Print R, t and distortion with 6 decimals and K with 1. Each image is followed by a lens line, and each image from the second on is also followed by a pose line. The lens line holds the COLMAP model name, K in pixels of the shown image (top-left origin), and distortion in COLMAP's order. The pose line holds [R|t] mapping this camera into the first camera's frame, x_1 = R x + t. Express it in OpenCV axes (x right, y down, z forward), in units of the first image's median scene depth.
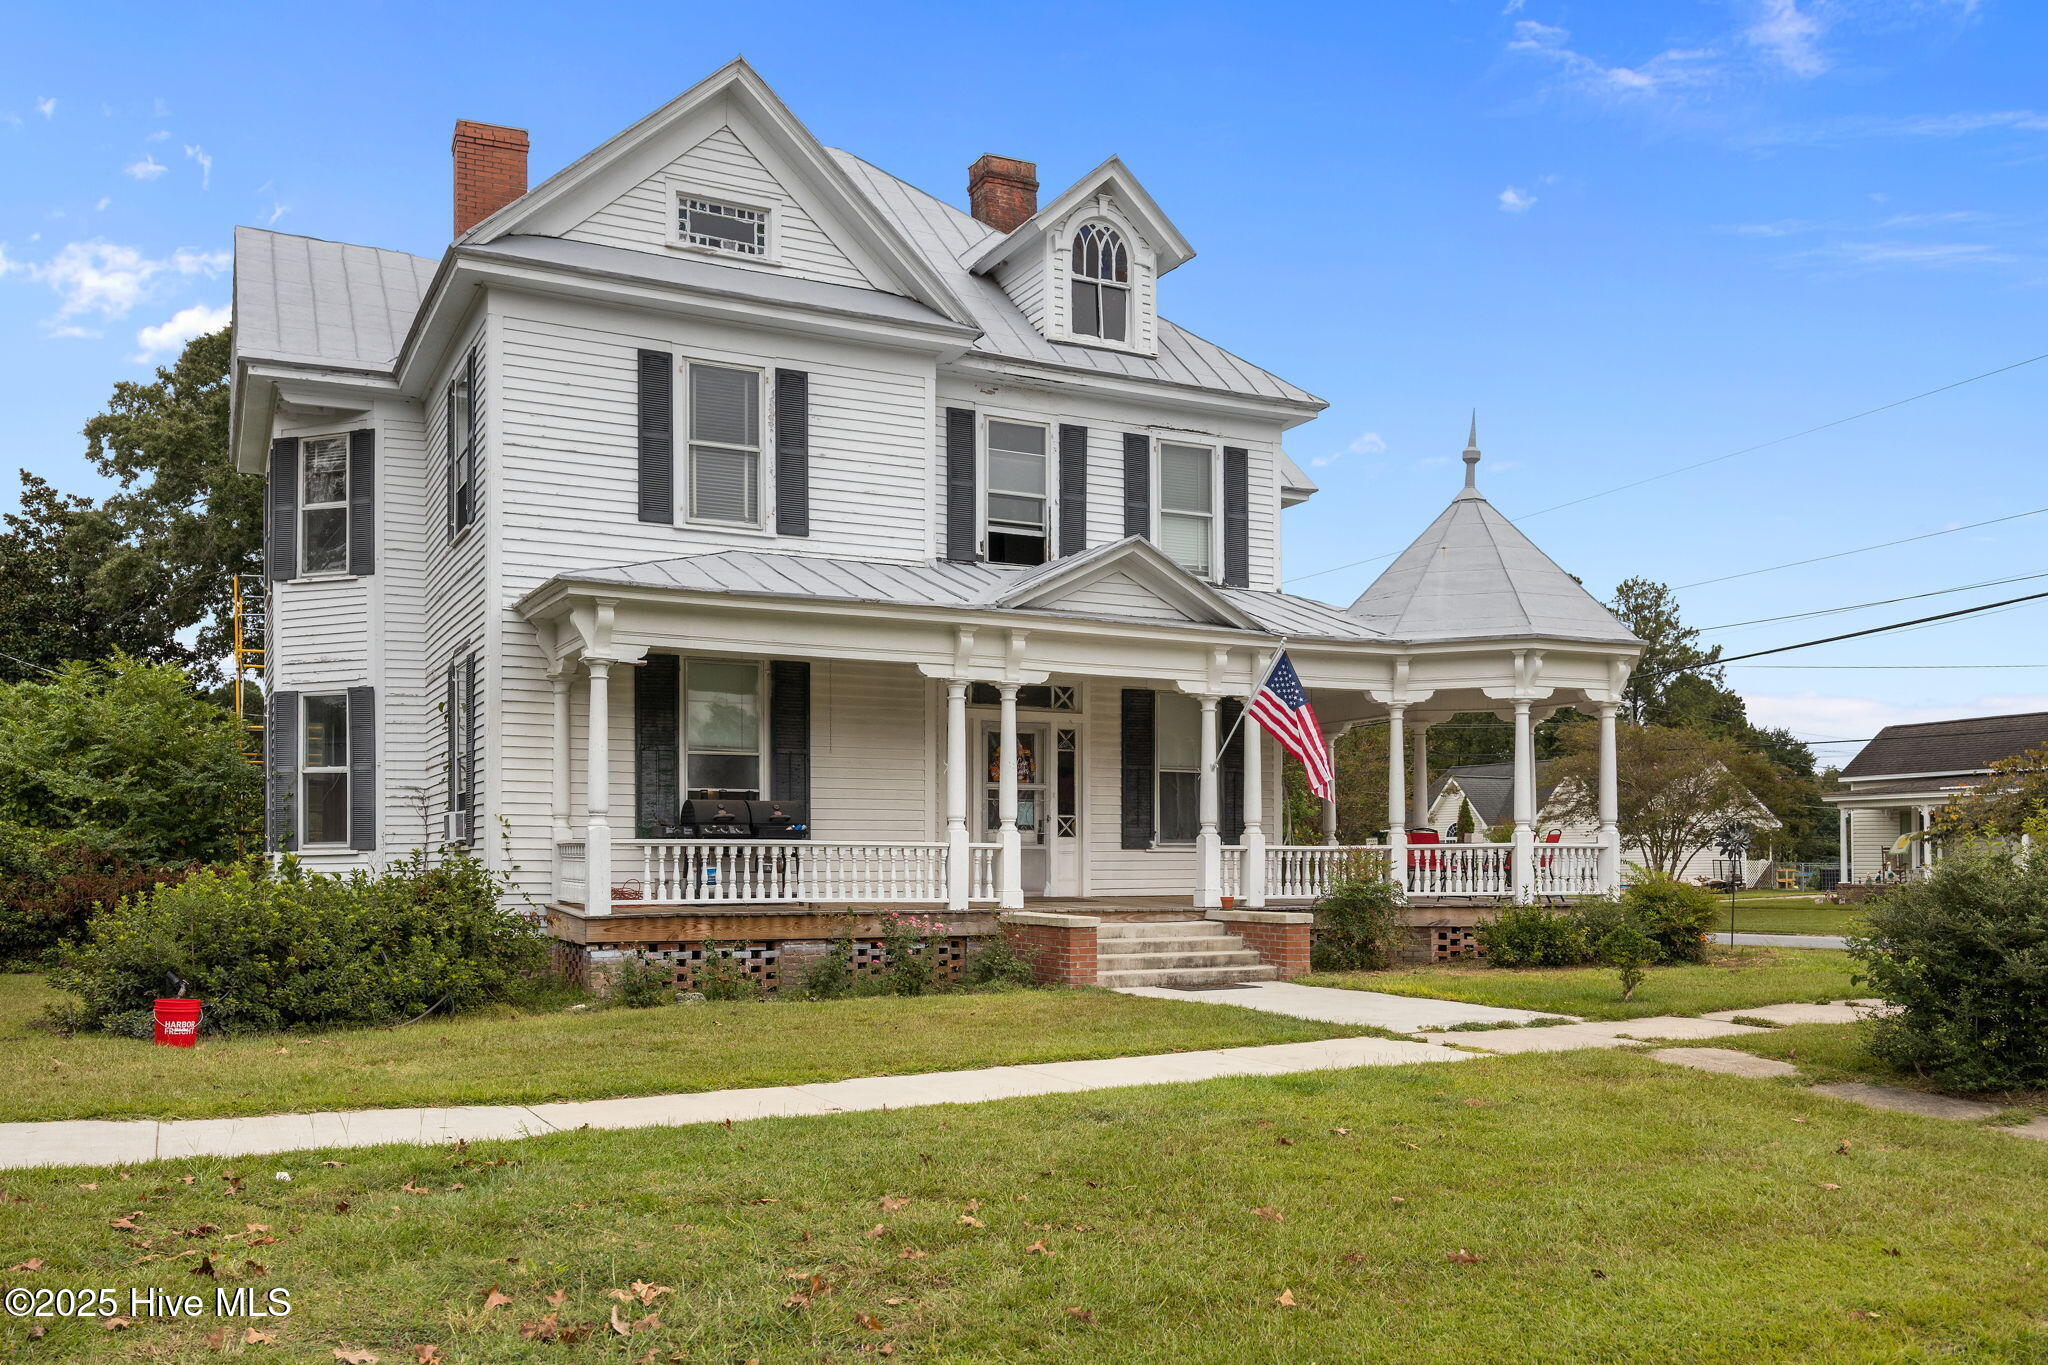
lens RADIAL K [[1722.8, 0, 1032.9], [0, 1722.8, 865.6], [0, 0, 1]] dist [0.000714, 0.001133]
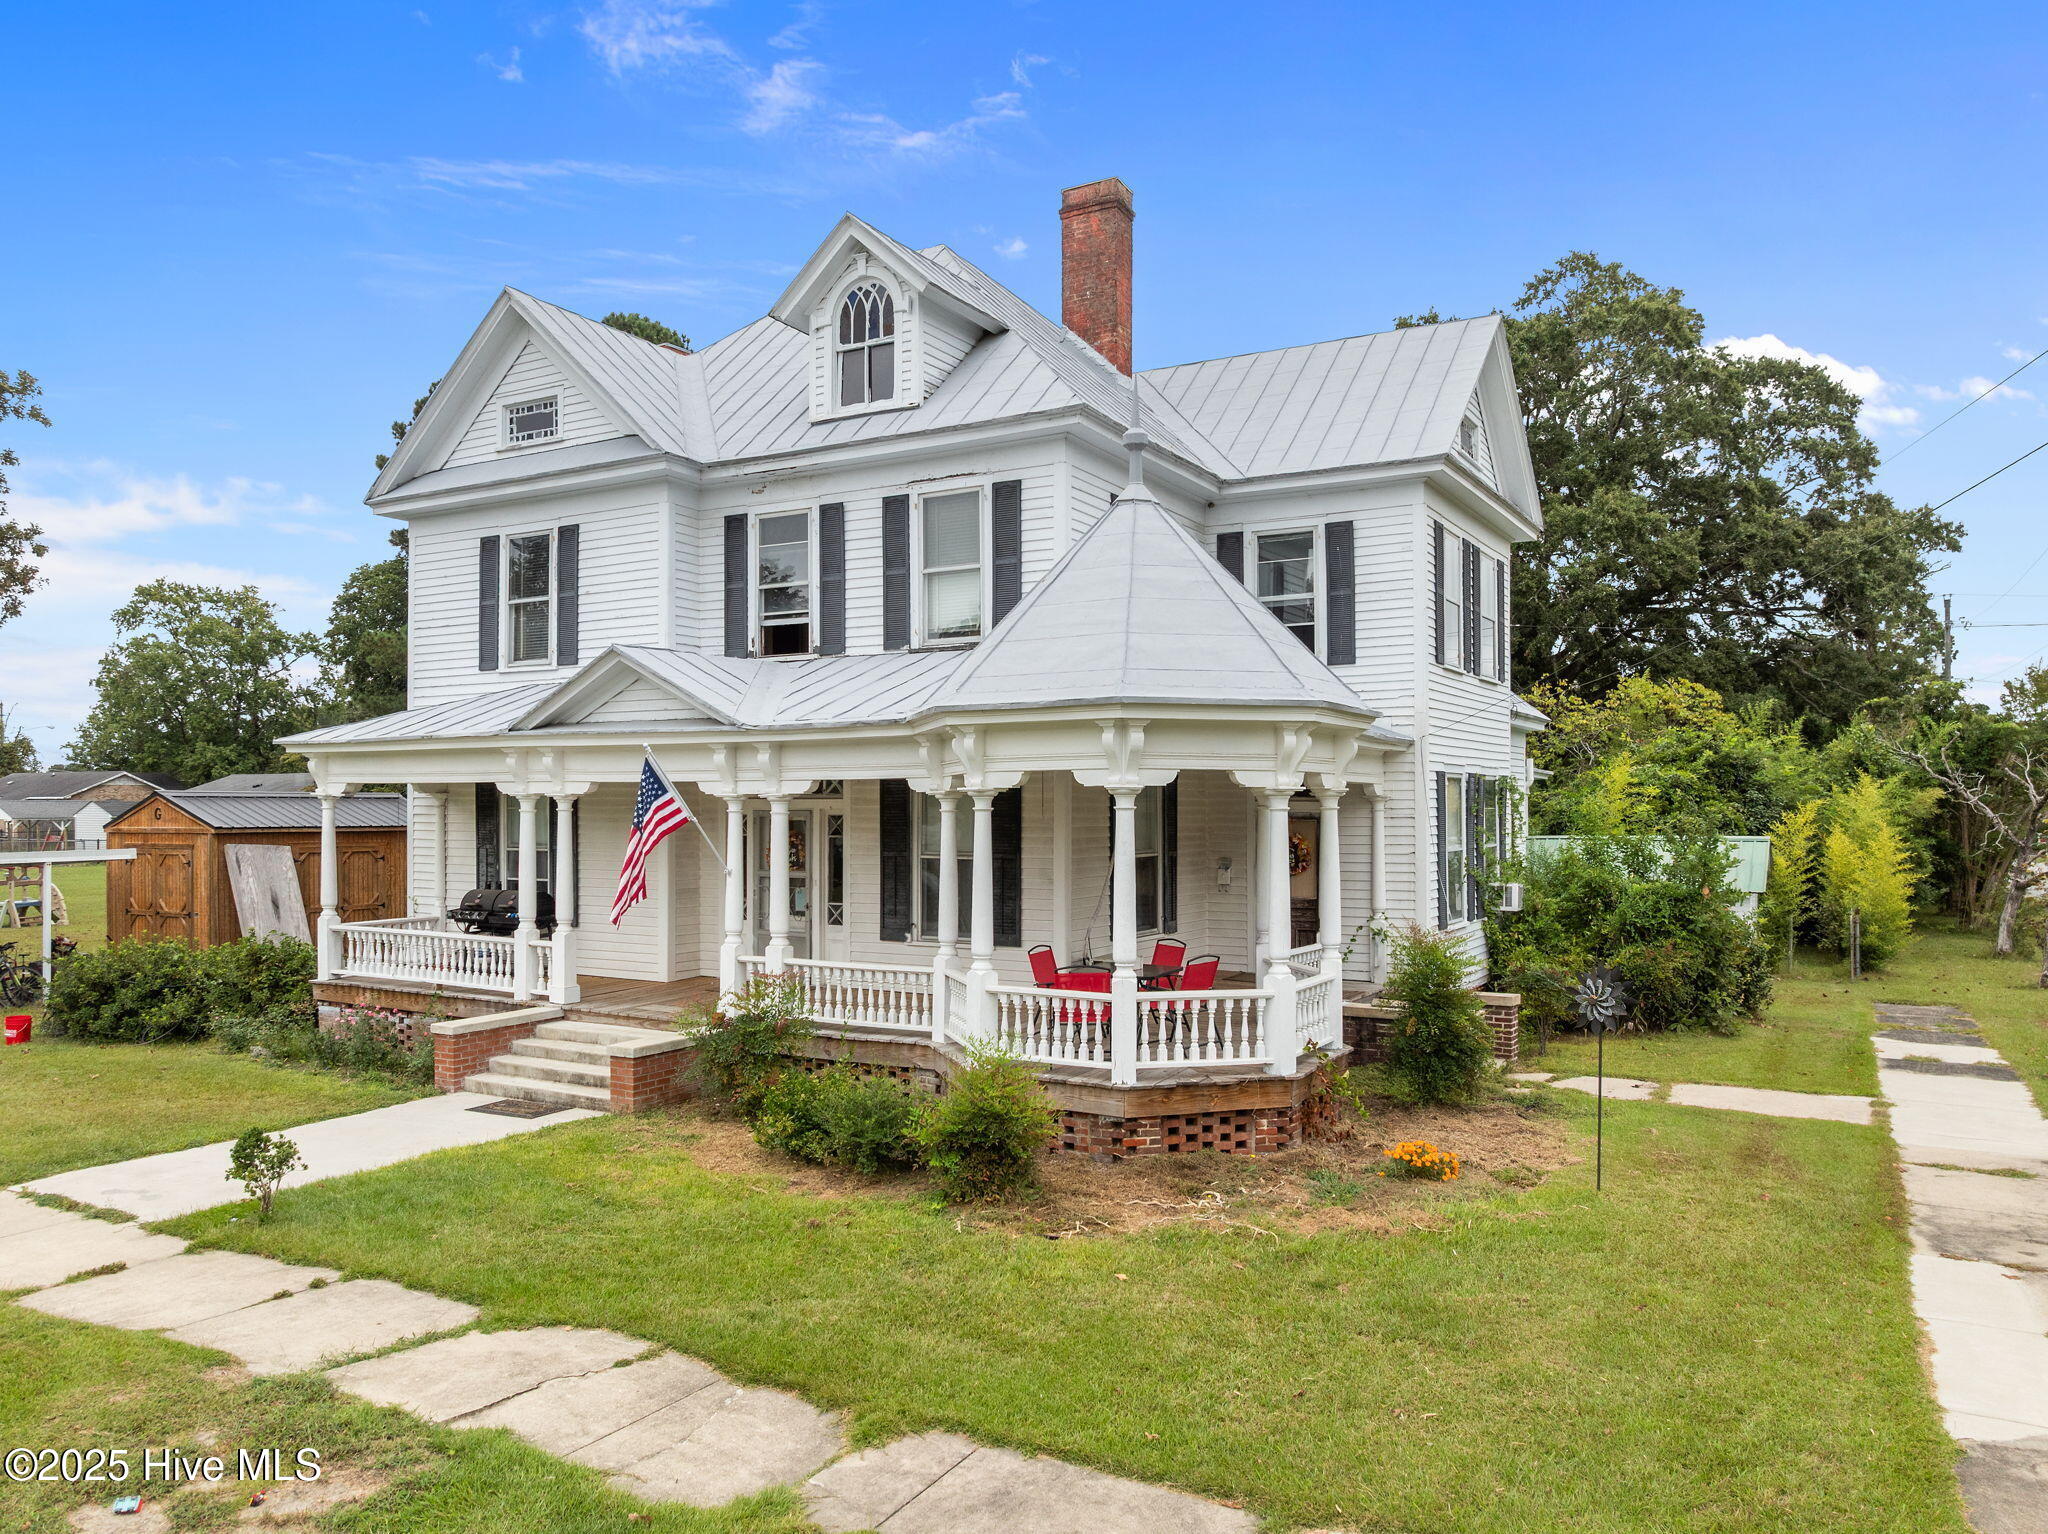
lens RADIAL K [[1456.8, 0, 1009.7], [0, 1456.8, 828.7], [0, 0, 1]] dist [-0.032477, 0.009514]
pose [[0.528181, 0.016248, -0.848976, 0.778304], [-0.001864, 0.999837, 0.017975, -0.086838], [0.849130, -0.007911, 0.528125, 0.651307]]
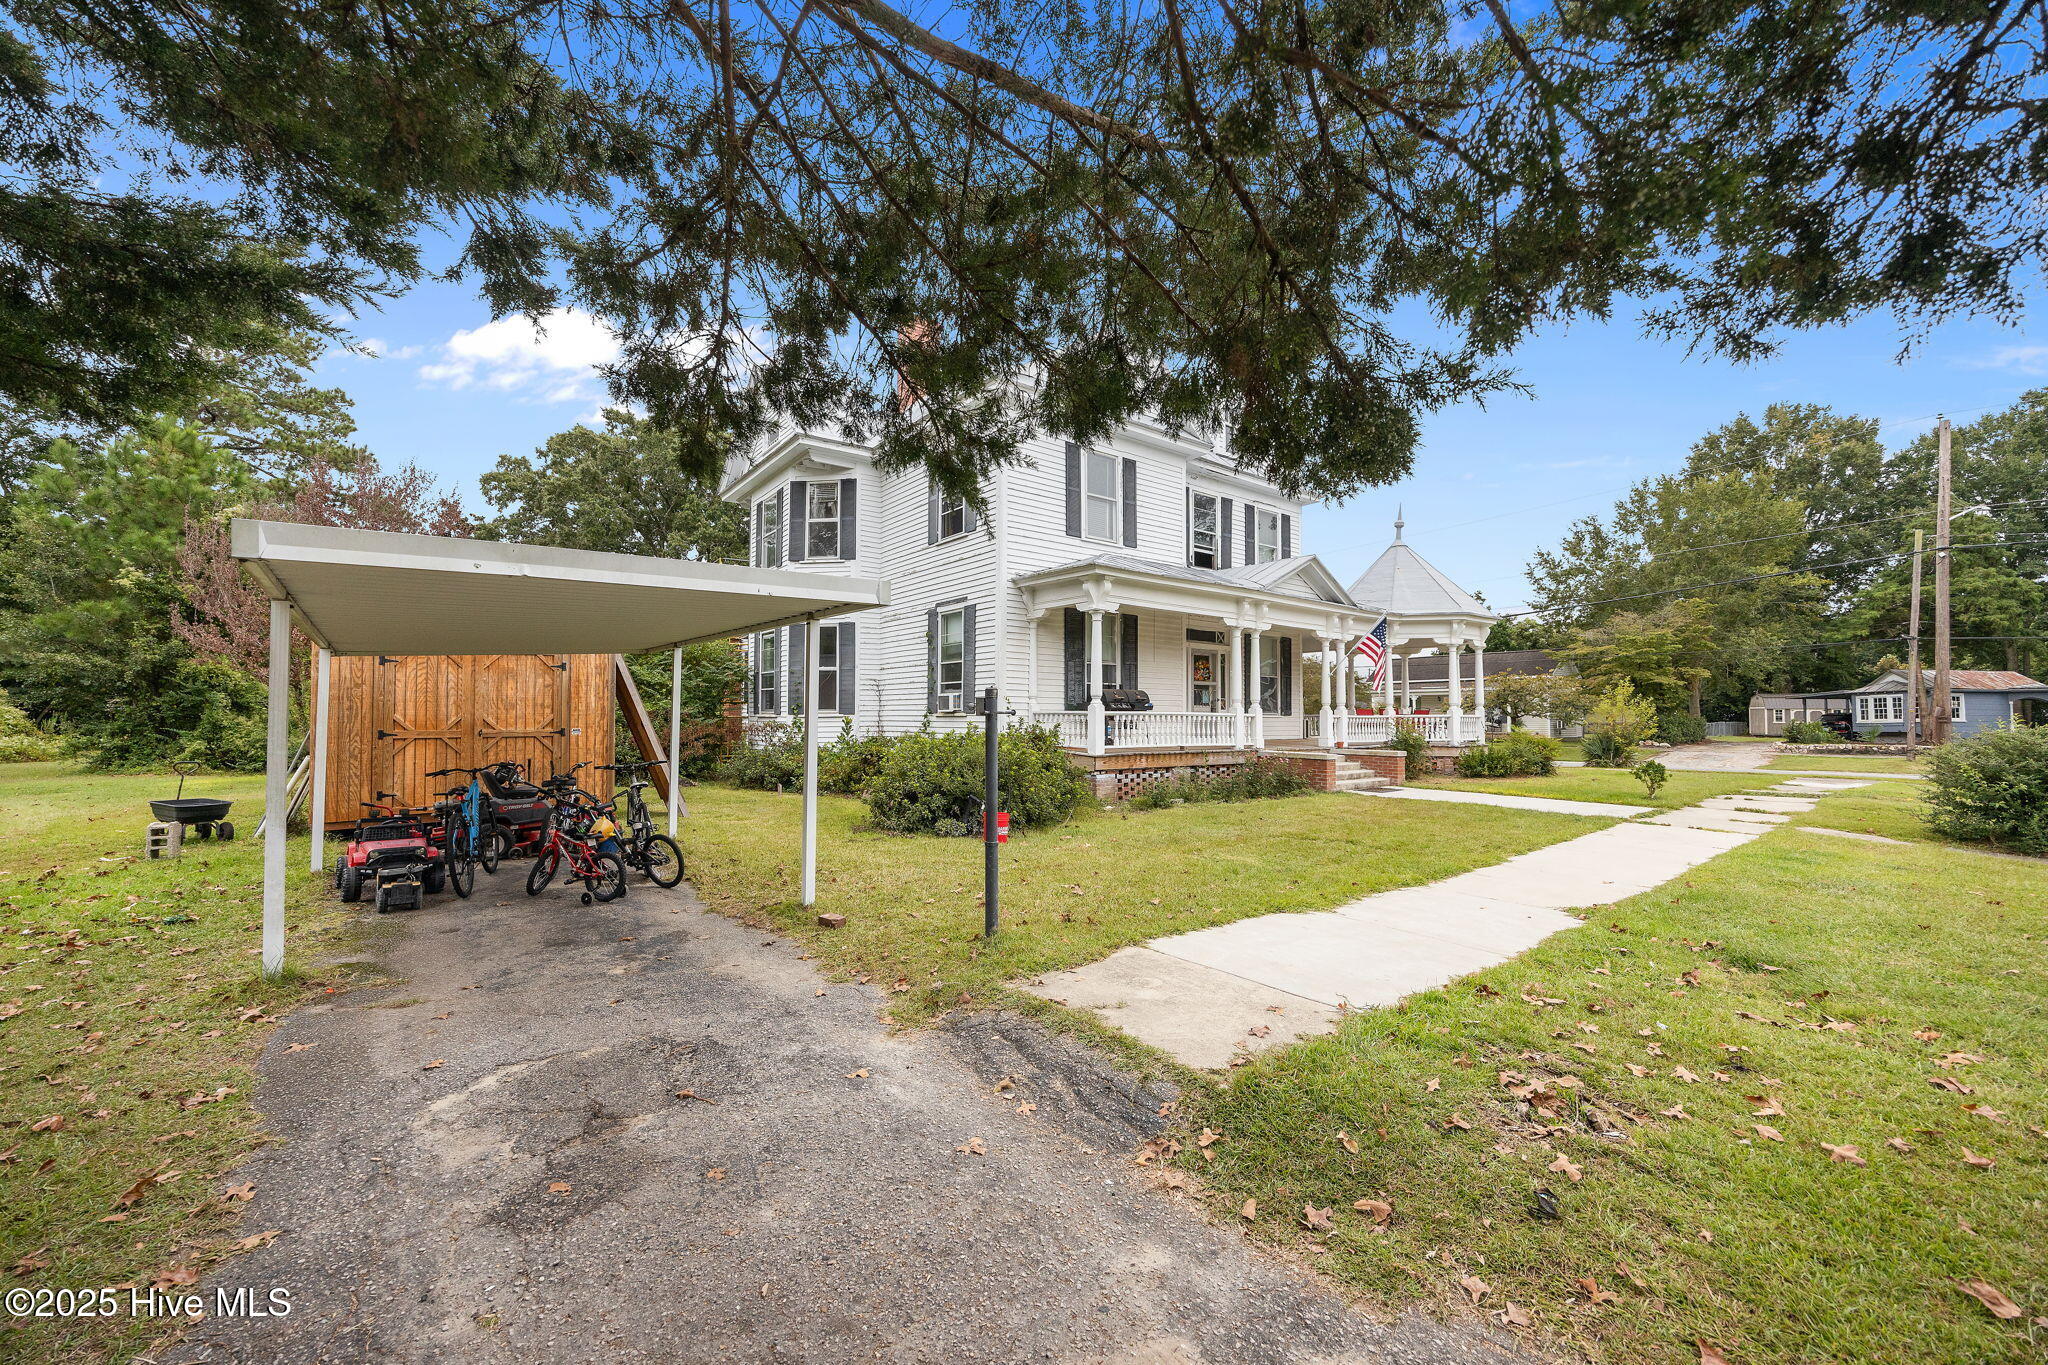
lens RADIAL K [[801.3, 0, 1018.2], [0, 801.3, 699.7], [0, 0, 1]] dist [-0.000999, -0.000421]
pose [[0.984029, 0.010511, 0.177697, -0.367546], [-0.007023, 0.999770, -0.020247, -0.007796], [-0.177869, 0.018676, 0.983877, 0.155713]]
